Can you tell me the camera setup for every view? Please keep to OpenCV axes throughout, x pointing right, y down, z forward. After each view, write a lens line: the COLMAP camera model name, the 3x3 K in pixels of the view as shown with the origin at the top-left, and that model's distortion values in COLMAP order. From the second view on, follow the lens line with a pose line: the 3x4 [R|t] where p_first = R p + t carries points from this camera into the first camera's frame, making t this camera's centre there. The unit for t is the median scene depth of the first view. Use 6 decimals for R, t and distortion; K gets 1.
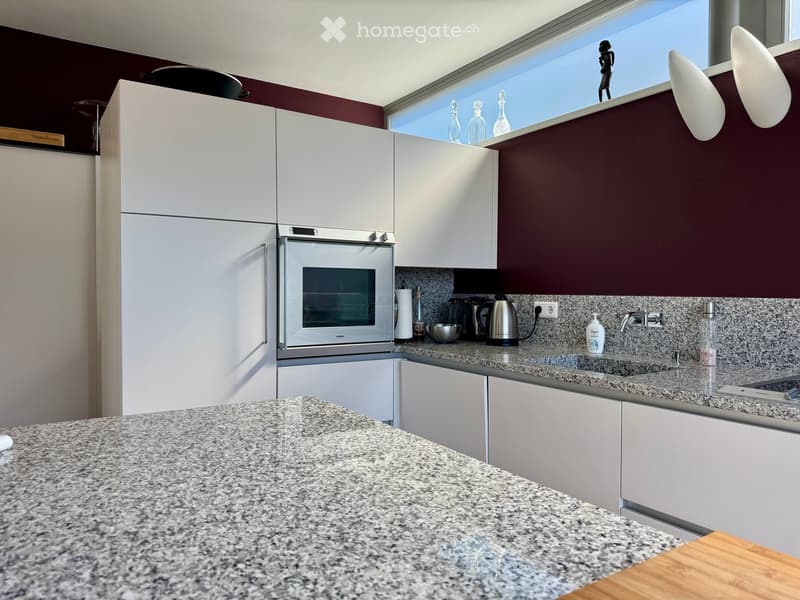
lens RADIAL K [[565.6, 0, 402.9], [0, 565.6, 289.8], [0, 0, 1]] dist [0.066223, -0.001518]
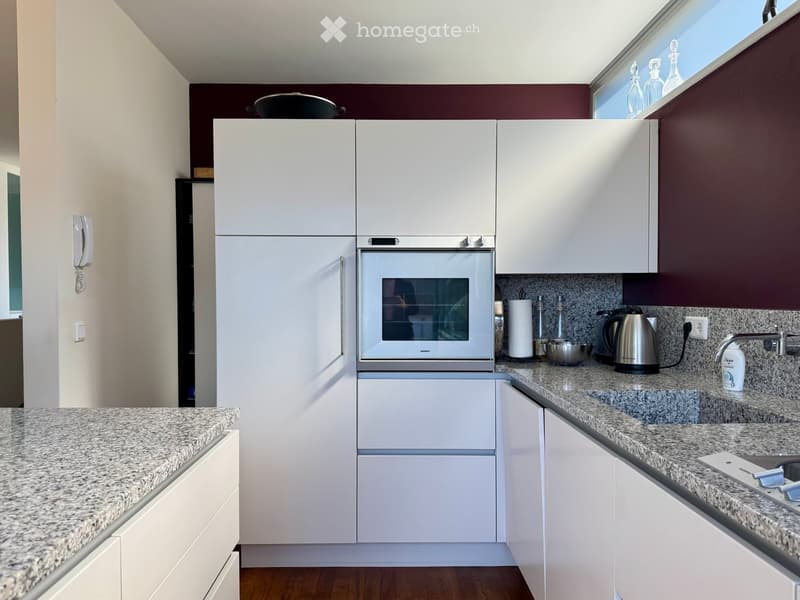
lens RADIAL K [[604.5, 0, 400.0], [0, 604.5, 300.0], [0, 0, 1]] dist [0.072423, -0.093515]
pose [[0.838232, -0.003269, -0.545304, 0.399158], [0.005226, 0.999984, 0.002039, -0.004414], [0.545289, -0.004559, 0.838236, 0.140950]]
